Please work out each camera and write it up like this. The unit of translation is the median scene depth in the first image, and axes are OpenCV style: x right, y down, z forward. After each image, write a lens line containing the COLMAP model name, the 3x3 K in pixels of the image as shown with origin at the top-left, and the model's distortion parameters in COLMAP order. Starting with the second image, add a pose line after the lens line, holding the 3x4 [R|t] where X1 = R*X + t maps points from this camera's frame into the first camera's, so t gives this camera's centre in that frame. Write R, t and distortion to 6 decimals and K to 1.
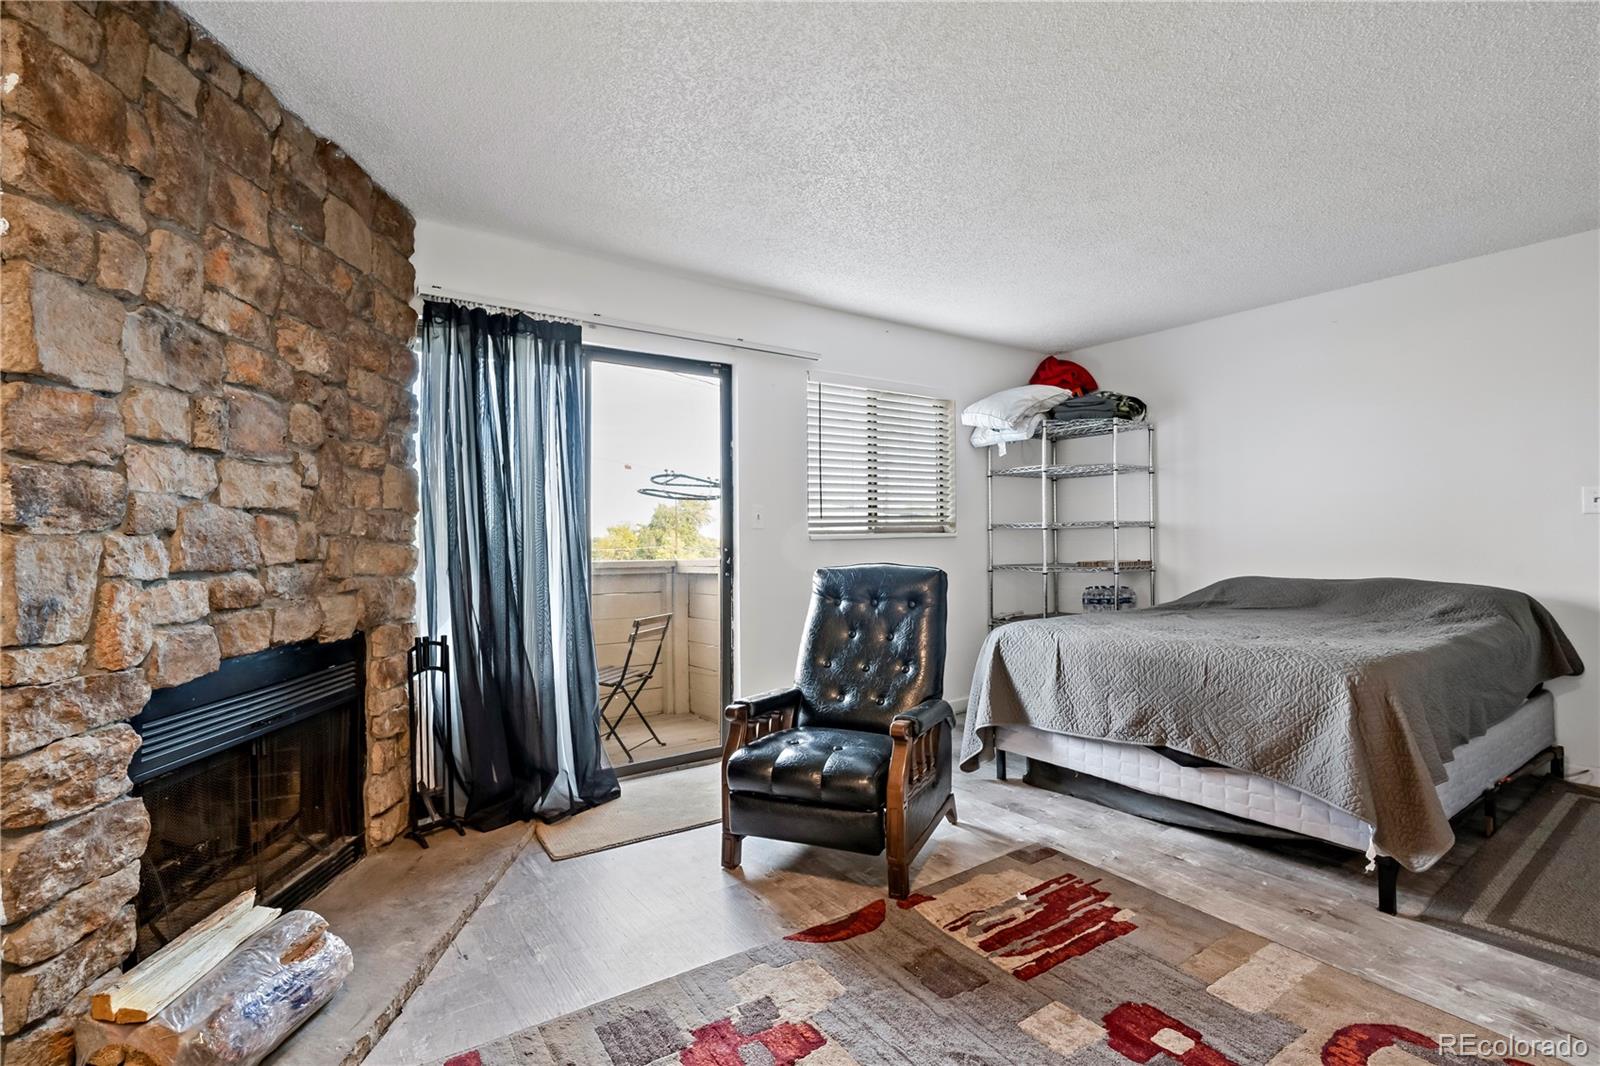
lens RADIAL K [[745.9, 0, 814.5], [0, 745.9, 524.5], [0, 0, 1]] dist [-0.002599, -0.000205]
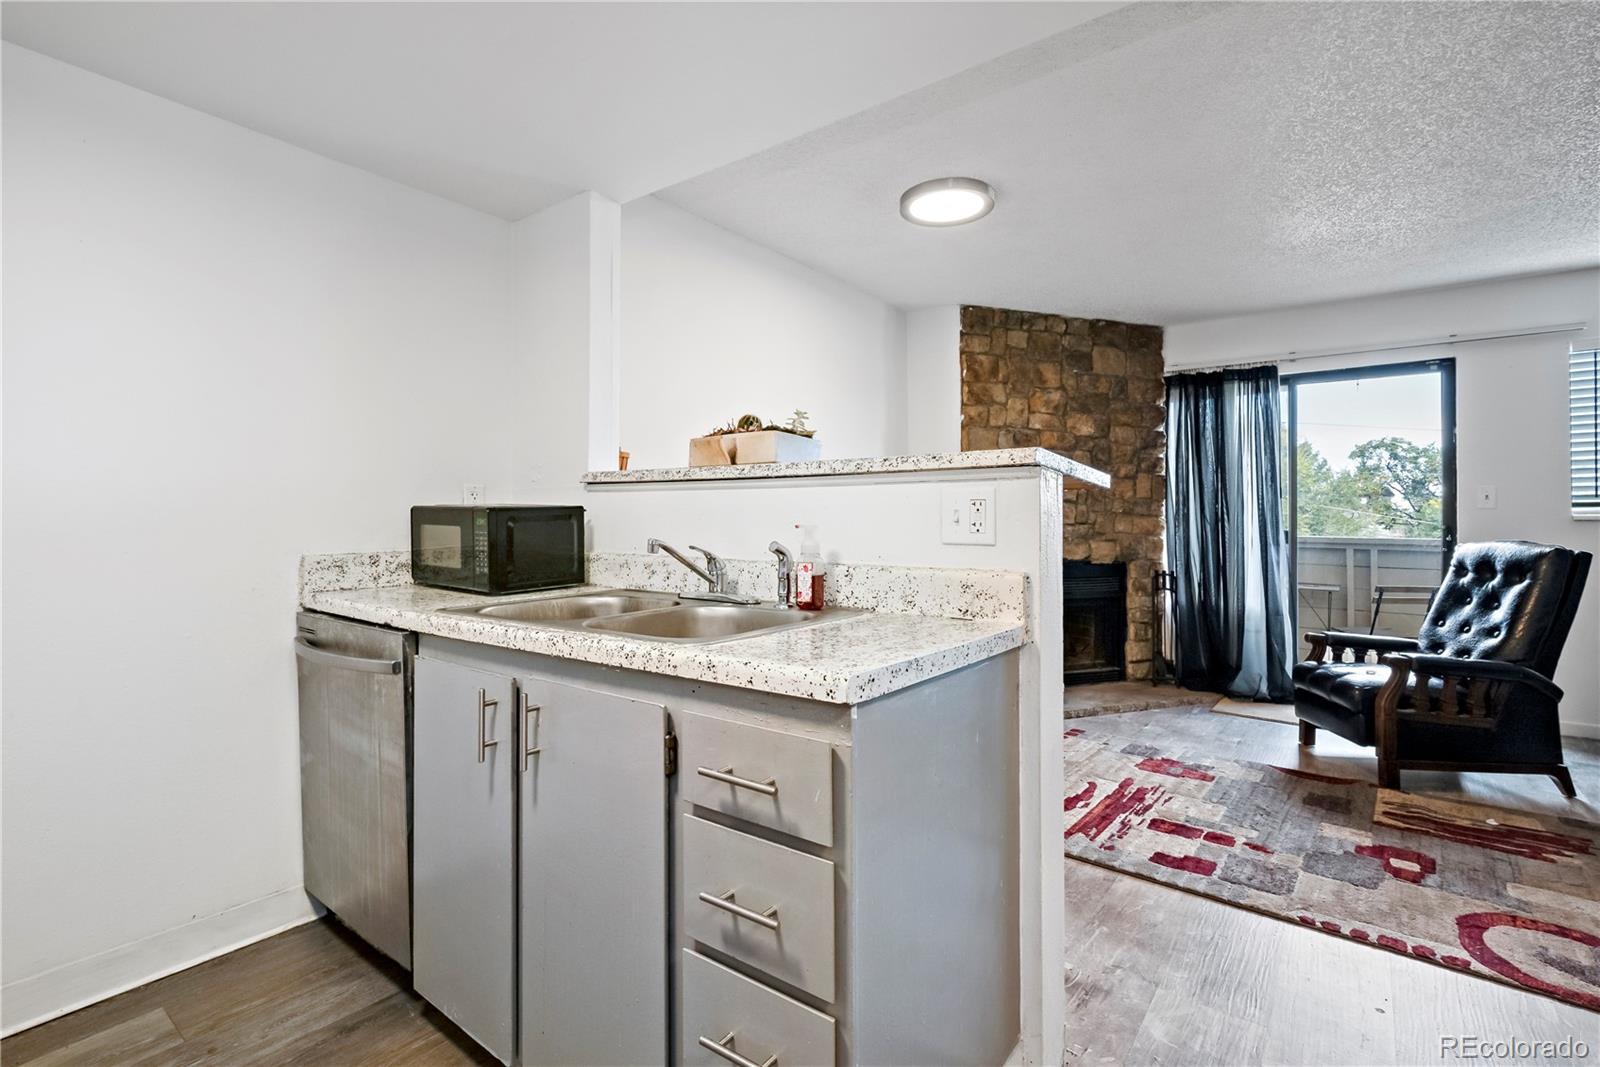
lens RADIAL K [[738.7, 0, 797.9], [0, 738.7, 513.4], [0, 0, 1]] dist [-0.002729, -0.000319]
pose [[0.279623, 0.003906, -0.960102, 1.179896], [0.005432, 0.999969, 0.005650, 0.003287], [0.960095, -0.006795, 0.279593, -0.398170]]
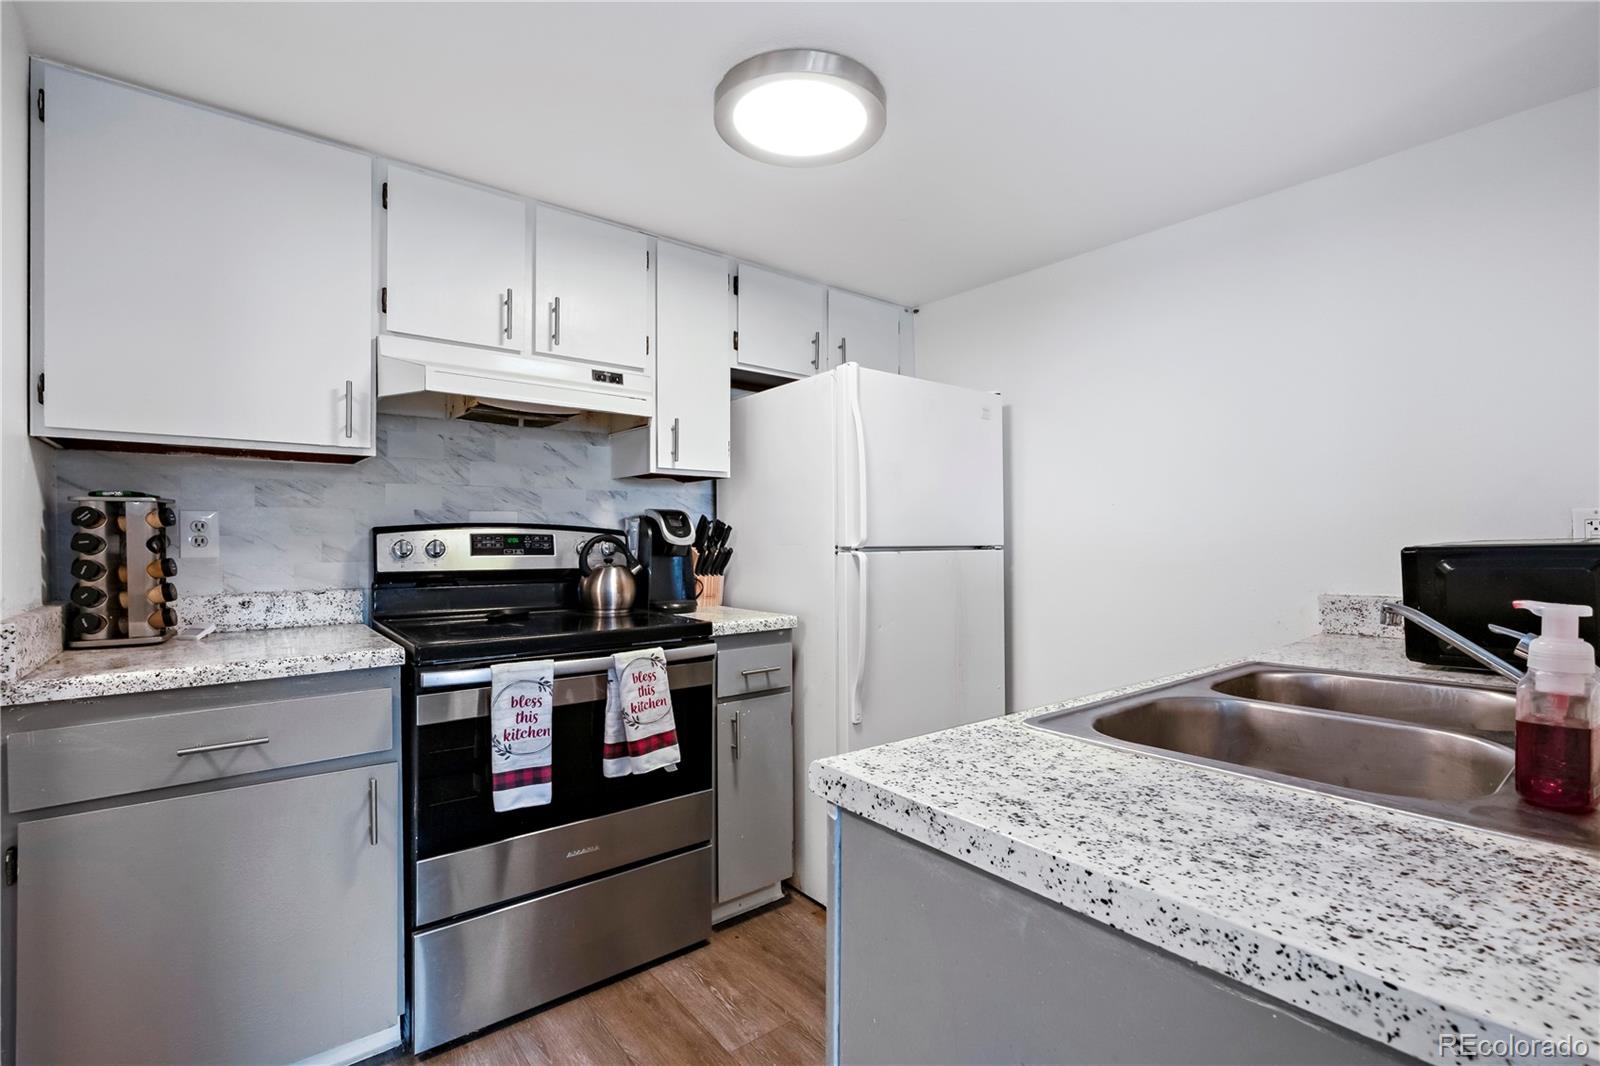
lens RADIAL K [[727.6, 0, 800.0], [0, 727.6, 533.0], [0, 0, 1]] dist [-0.004236, -0.000507]
pose [[-0.999396, 0.014448, -0.031616, 0.790043], [0.015046, 0.999711, -0.018750, -0.010057], [0.031336, -0.019215, -0.999324, 0.132244]]
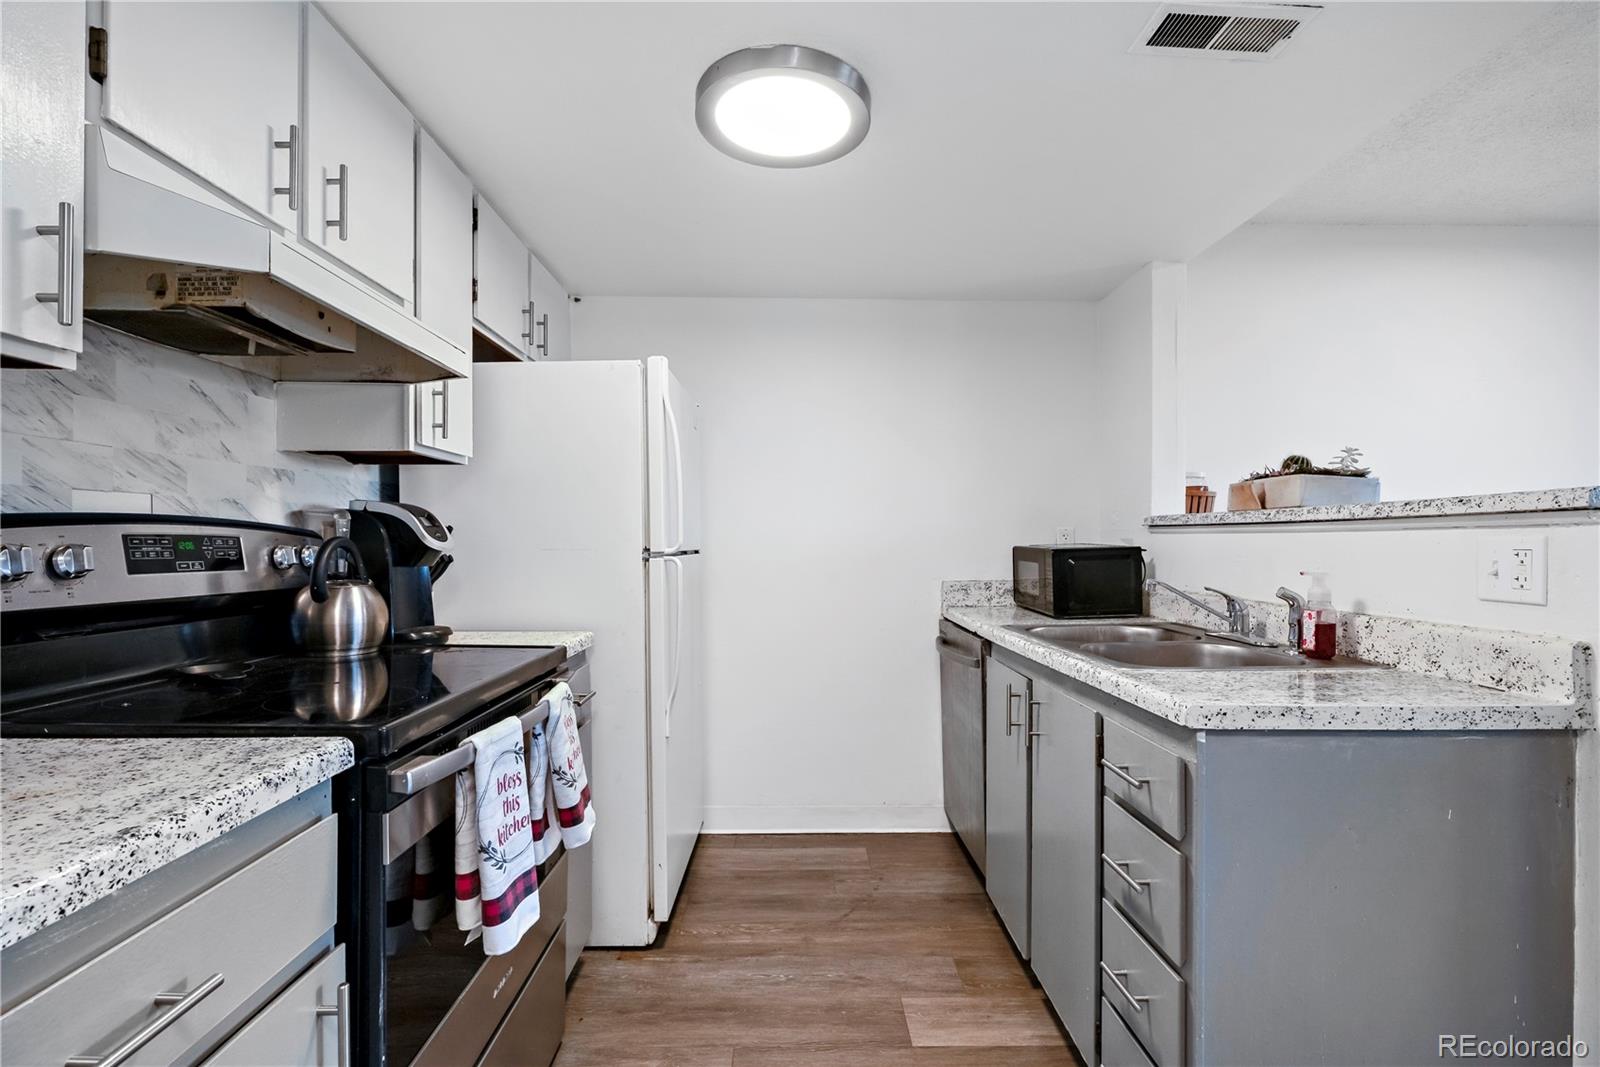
lens RADIAL K [[732.8, 0, 795.4], [0, 732.8, 542.0], [0, 0, 1]] dist [-0.001333, 0.000040]
pose [[-0.583472, 0.012042, -0.812044, 1.365126], [0.016494, 0.999860, 0.002976, -0.022098], [0.811966, -0.011658, -0.583589, -0.169798]]
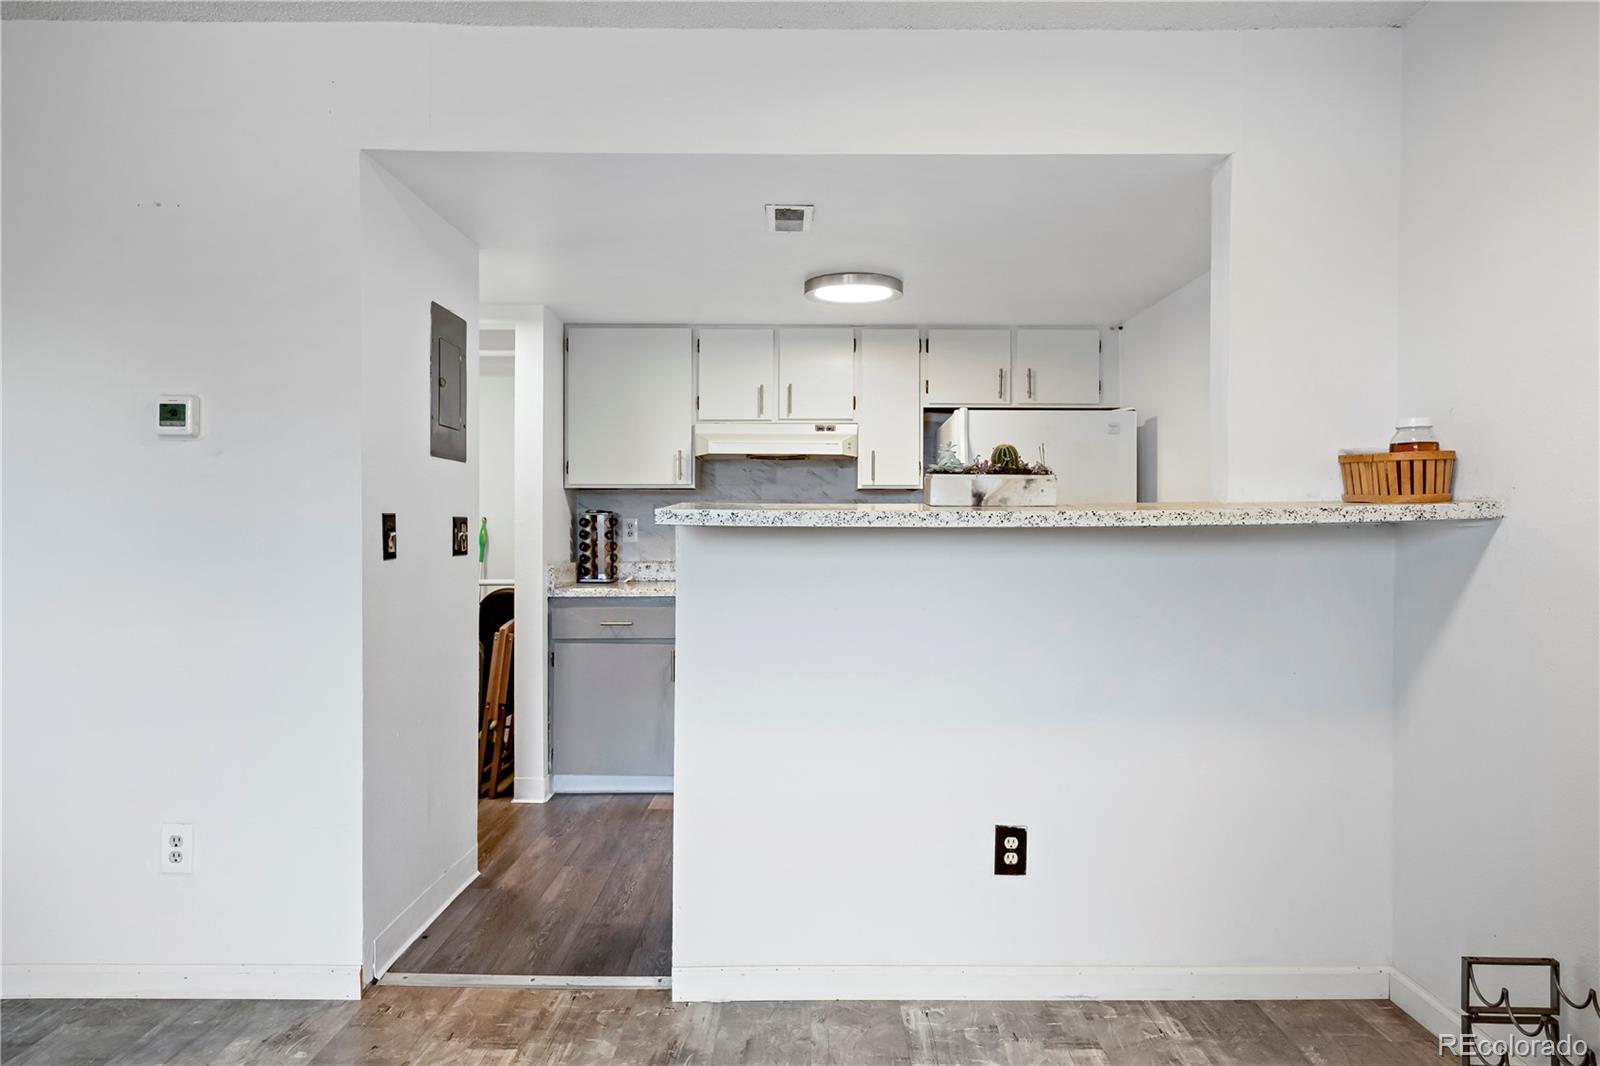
lens RADIAL K [[1020.6, 0, 795.0], [0, 1020.6, 532.4], [0, 0, 1]] dist [0.002804, 0.002784]
pose [[-0.798659, 0.009520, 0.601709, -0.254807], [0.001344, 0.999901, -0.014035, 0.003408], [-0.601783, -0.010400, -0.798592, 0.908184]]
